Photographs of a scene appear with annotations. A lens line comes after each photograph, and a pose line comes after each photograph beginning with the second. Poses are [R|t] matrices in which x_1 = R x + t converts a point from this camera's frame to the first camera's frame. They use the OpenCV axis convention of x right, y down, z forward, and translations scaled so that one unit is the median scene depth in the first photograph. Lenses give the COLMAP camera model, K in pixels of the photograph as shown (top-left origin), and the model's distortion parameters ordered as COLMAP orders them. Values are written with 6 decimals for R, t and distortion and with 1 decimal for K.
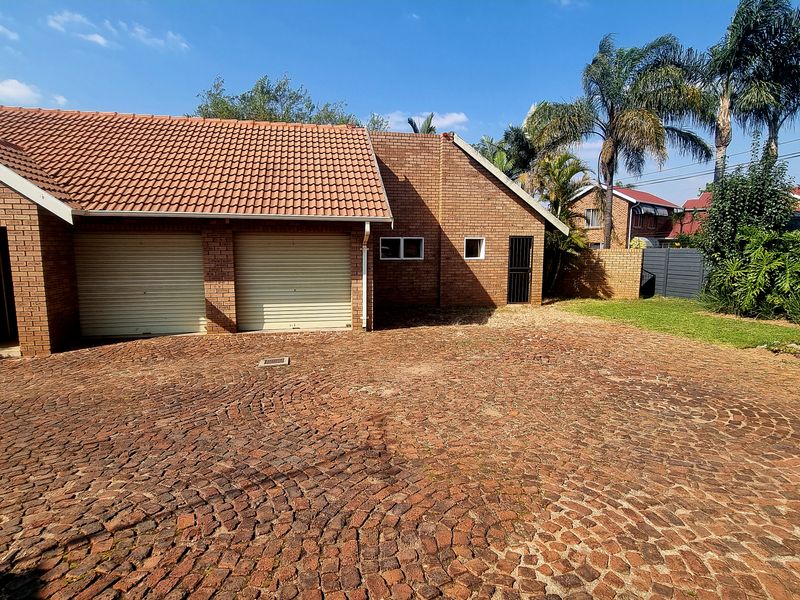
lens RADIAL K [[449.9, 0, 407.0], [0, 449.9, 299.3], [0, 0, 1]] dist [-0.000520, -0.002483]
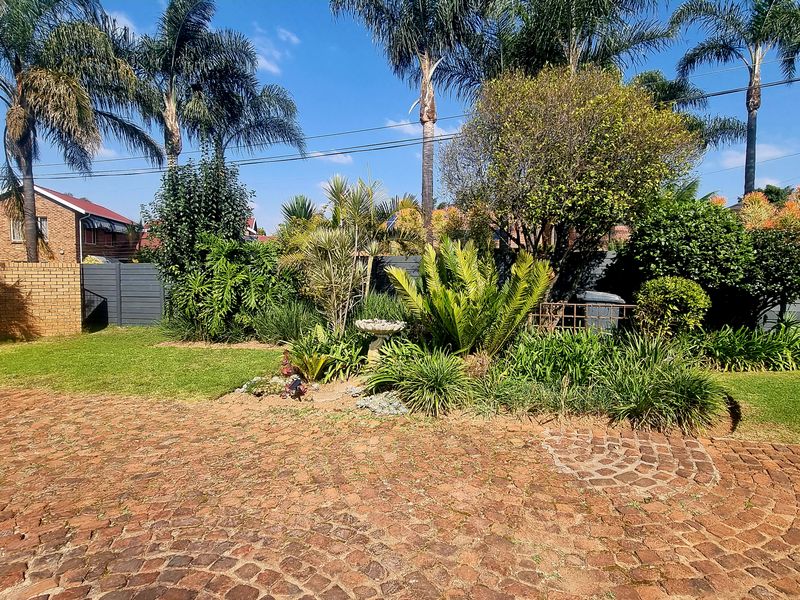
lens RADIAL K [[449.9, 0, 407.0], [0, 449.9, 299.3], [0, 0, 1]] dist [-0.000520, -0.002483]
pose [[0.490149, -0.054371, 0.869941, 0.210466], [0.102036, 0.994770, 0.004683, -0.007796], [-0.865646, 0.086470, 0.493133, 0.280344]]
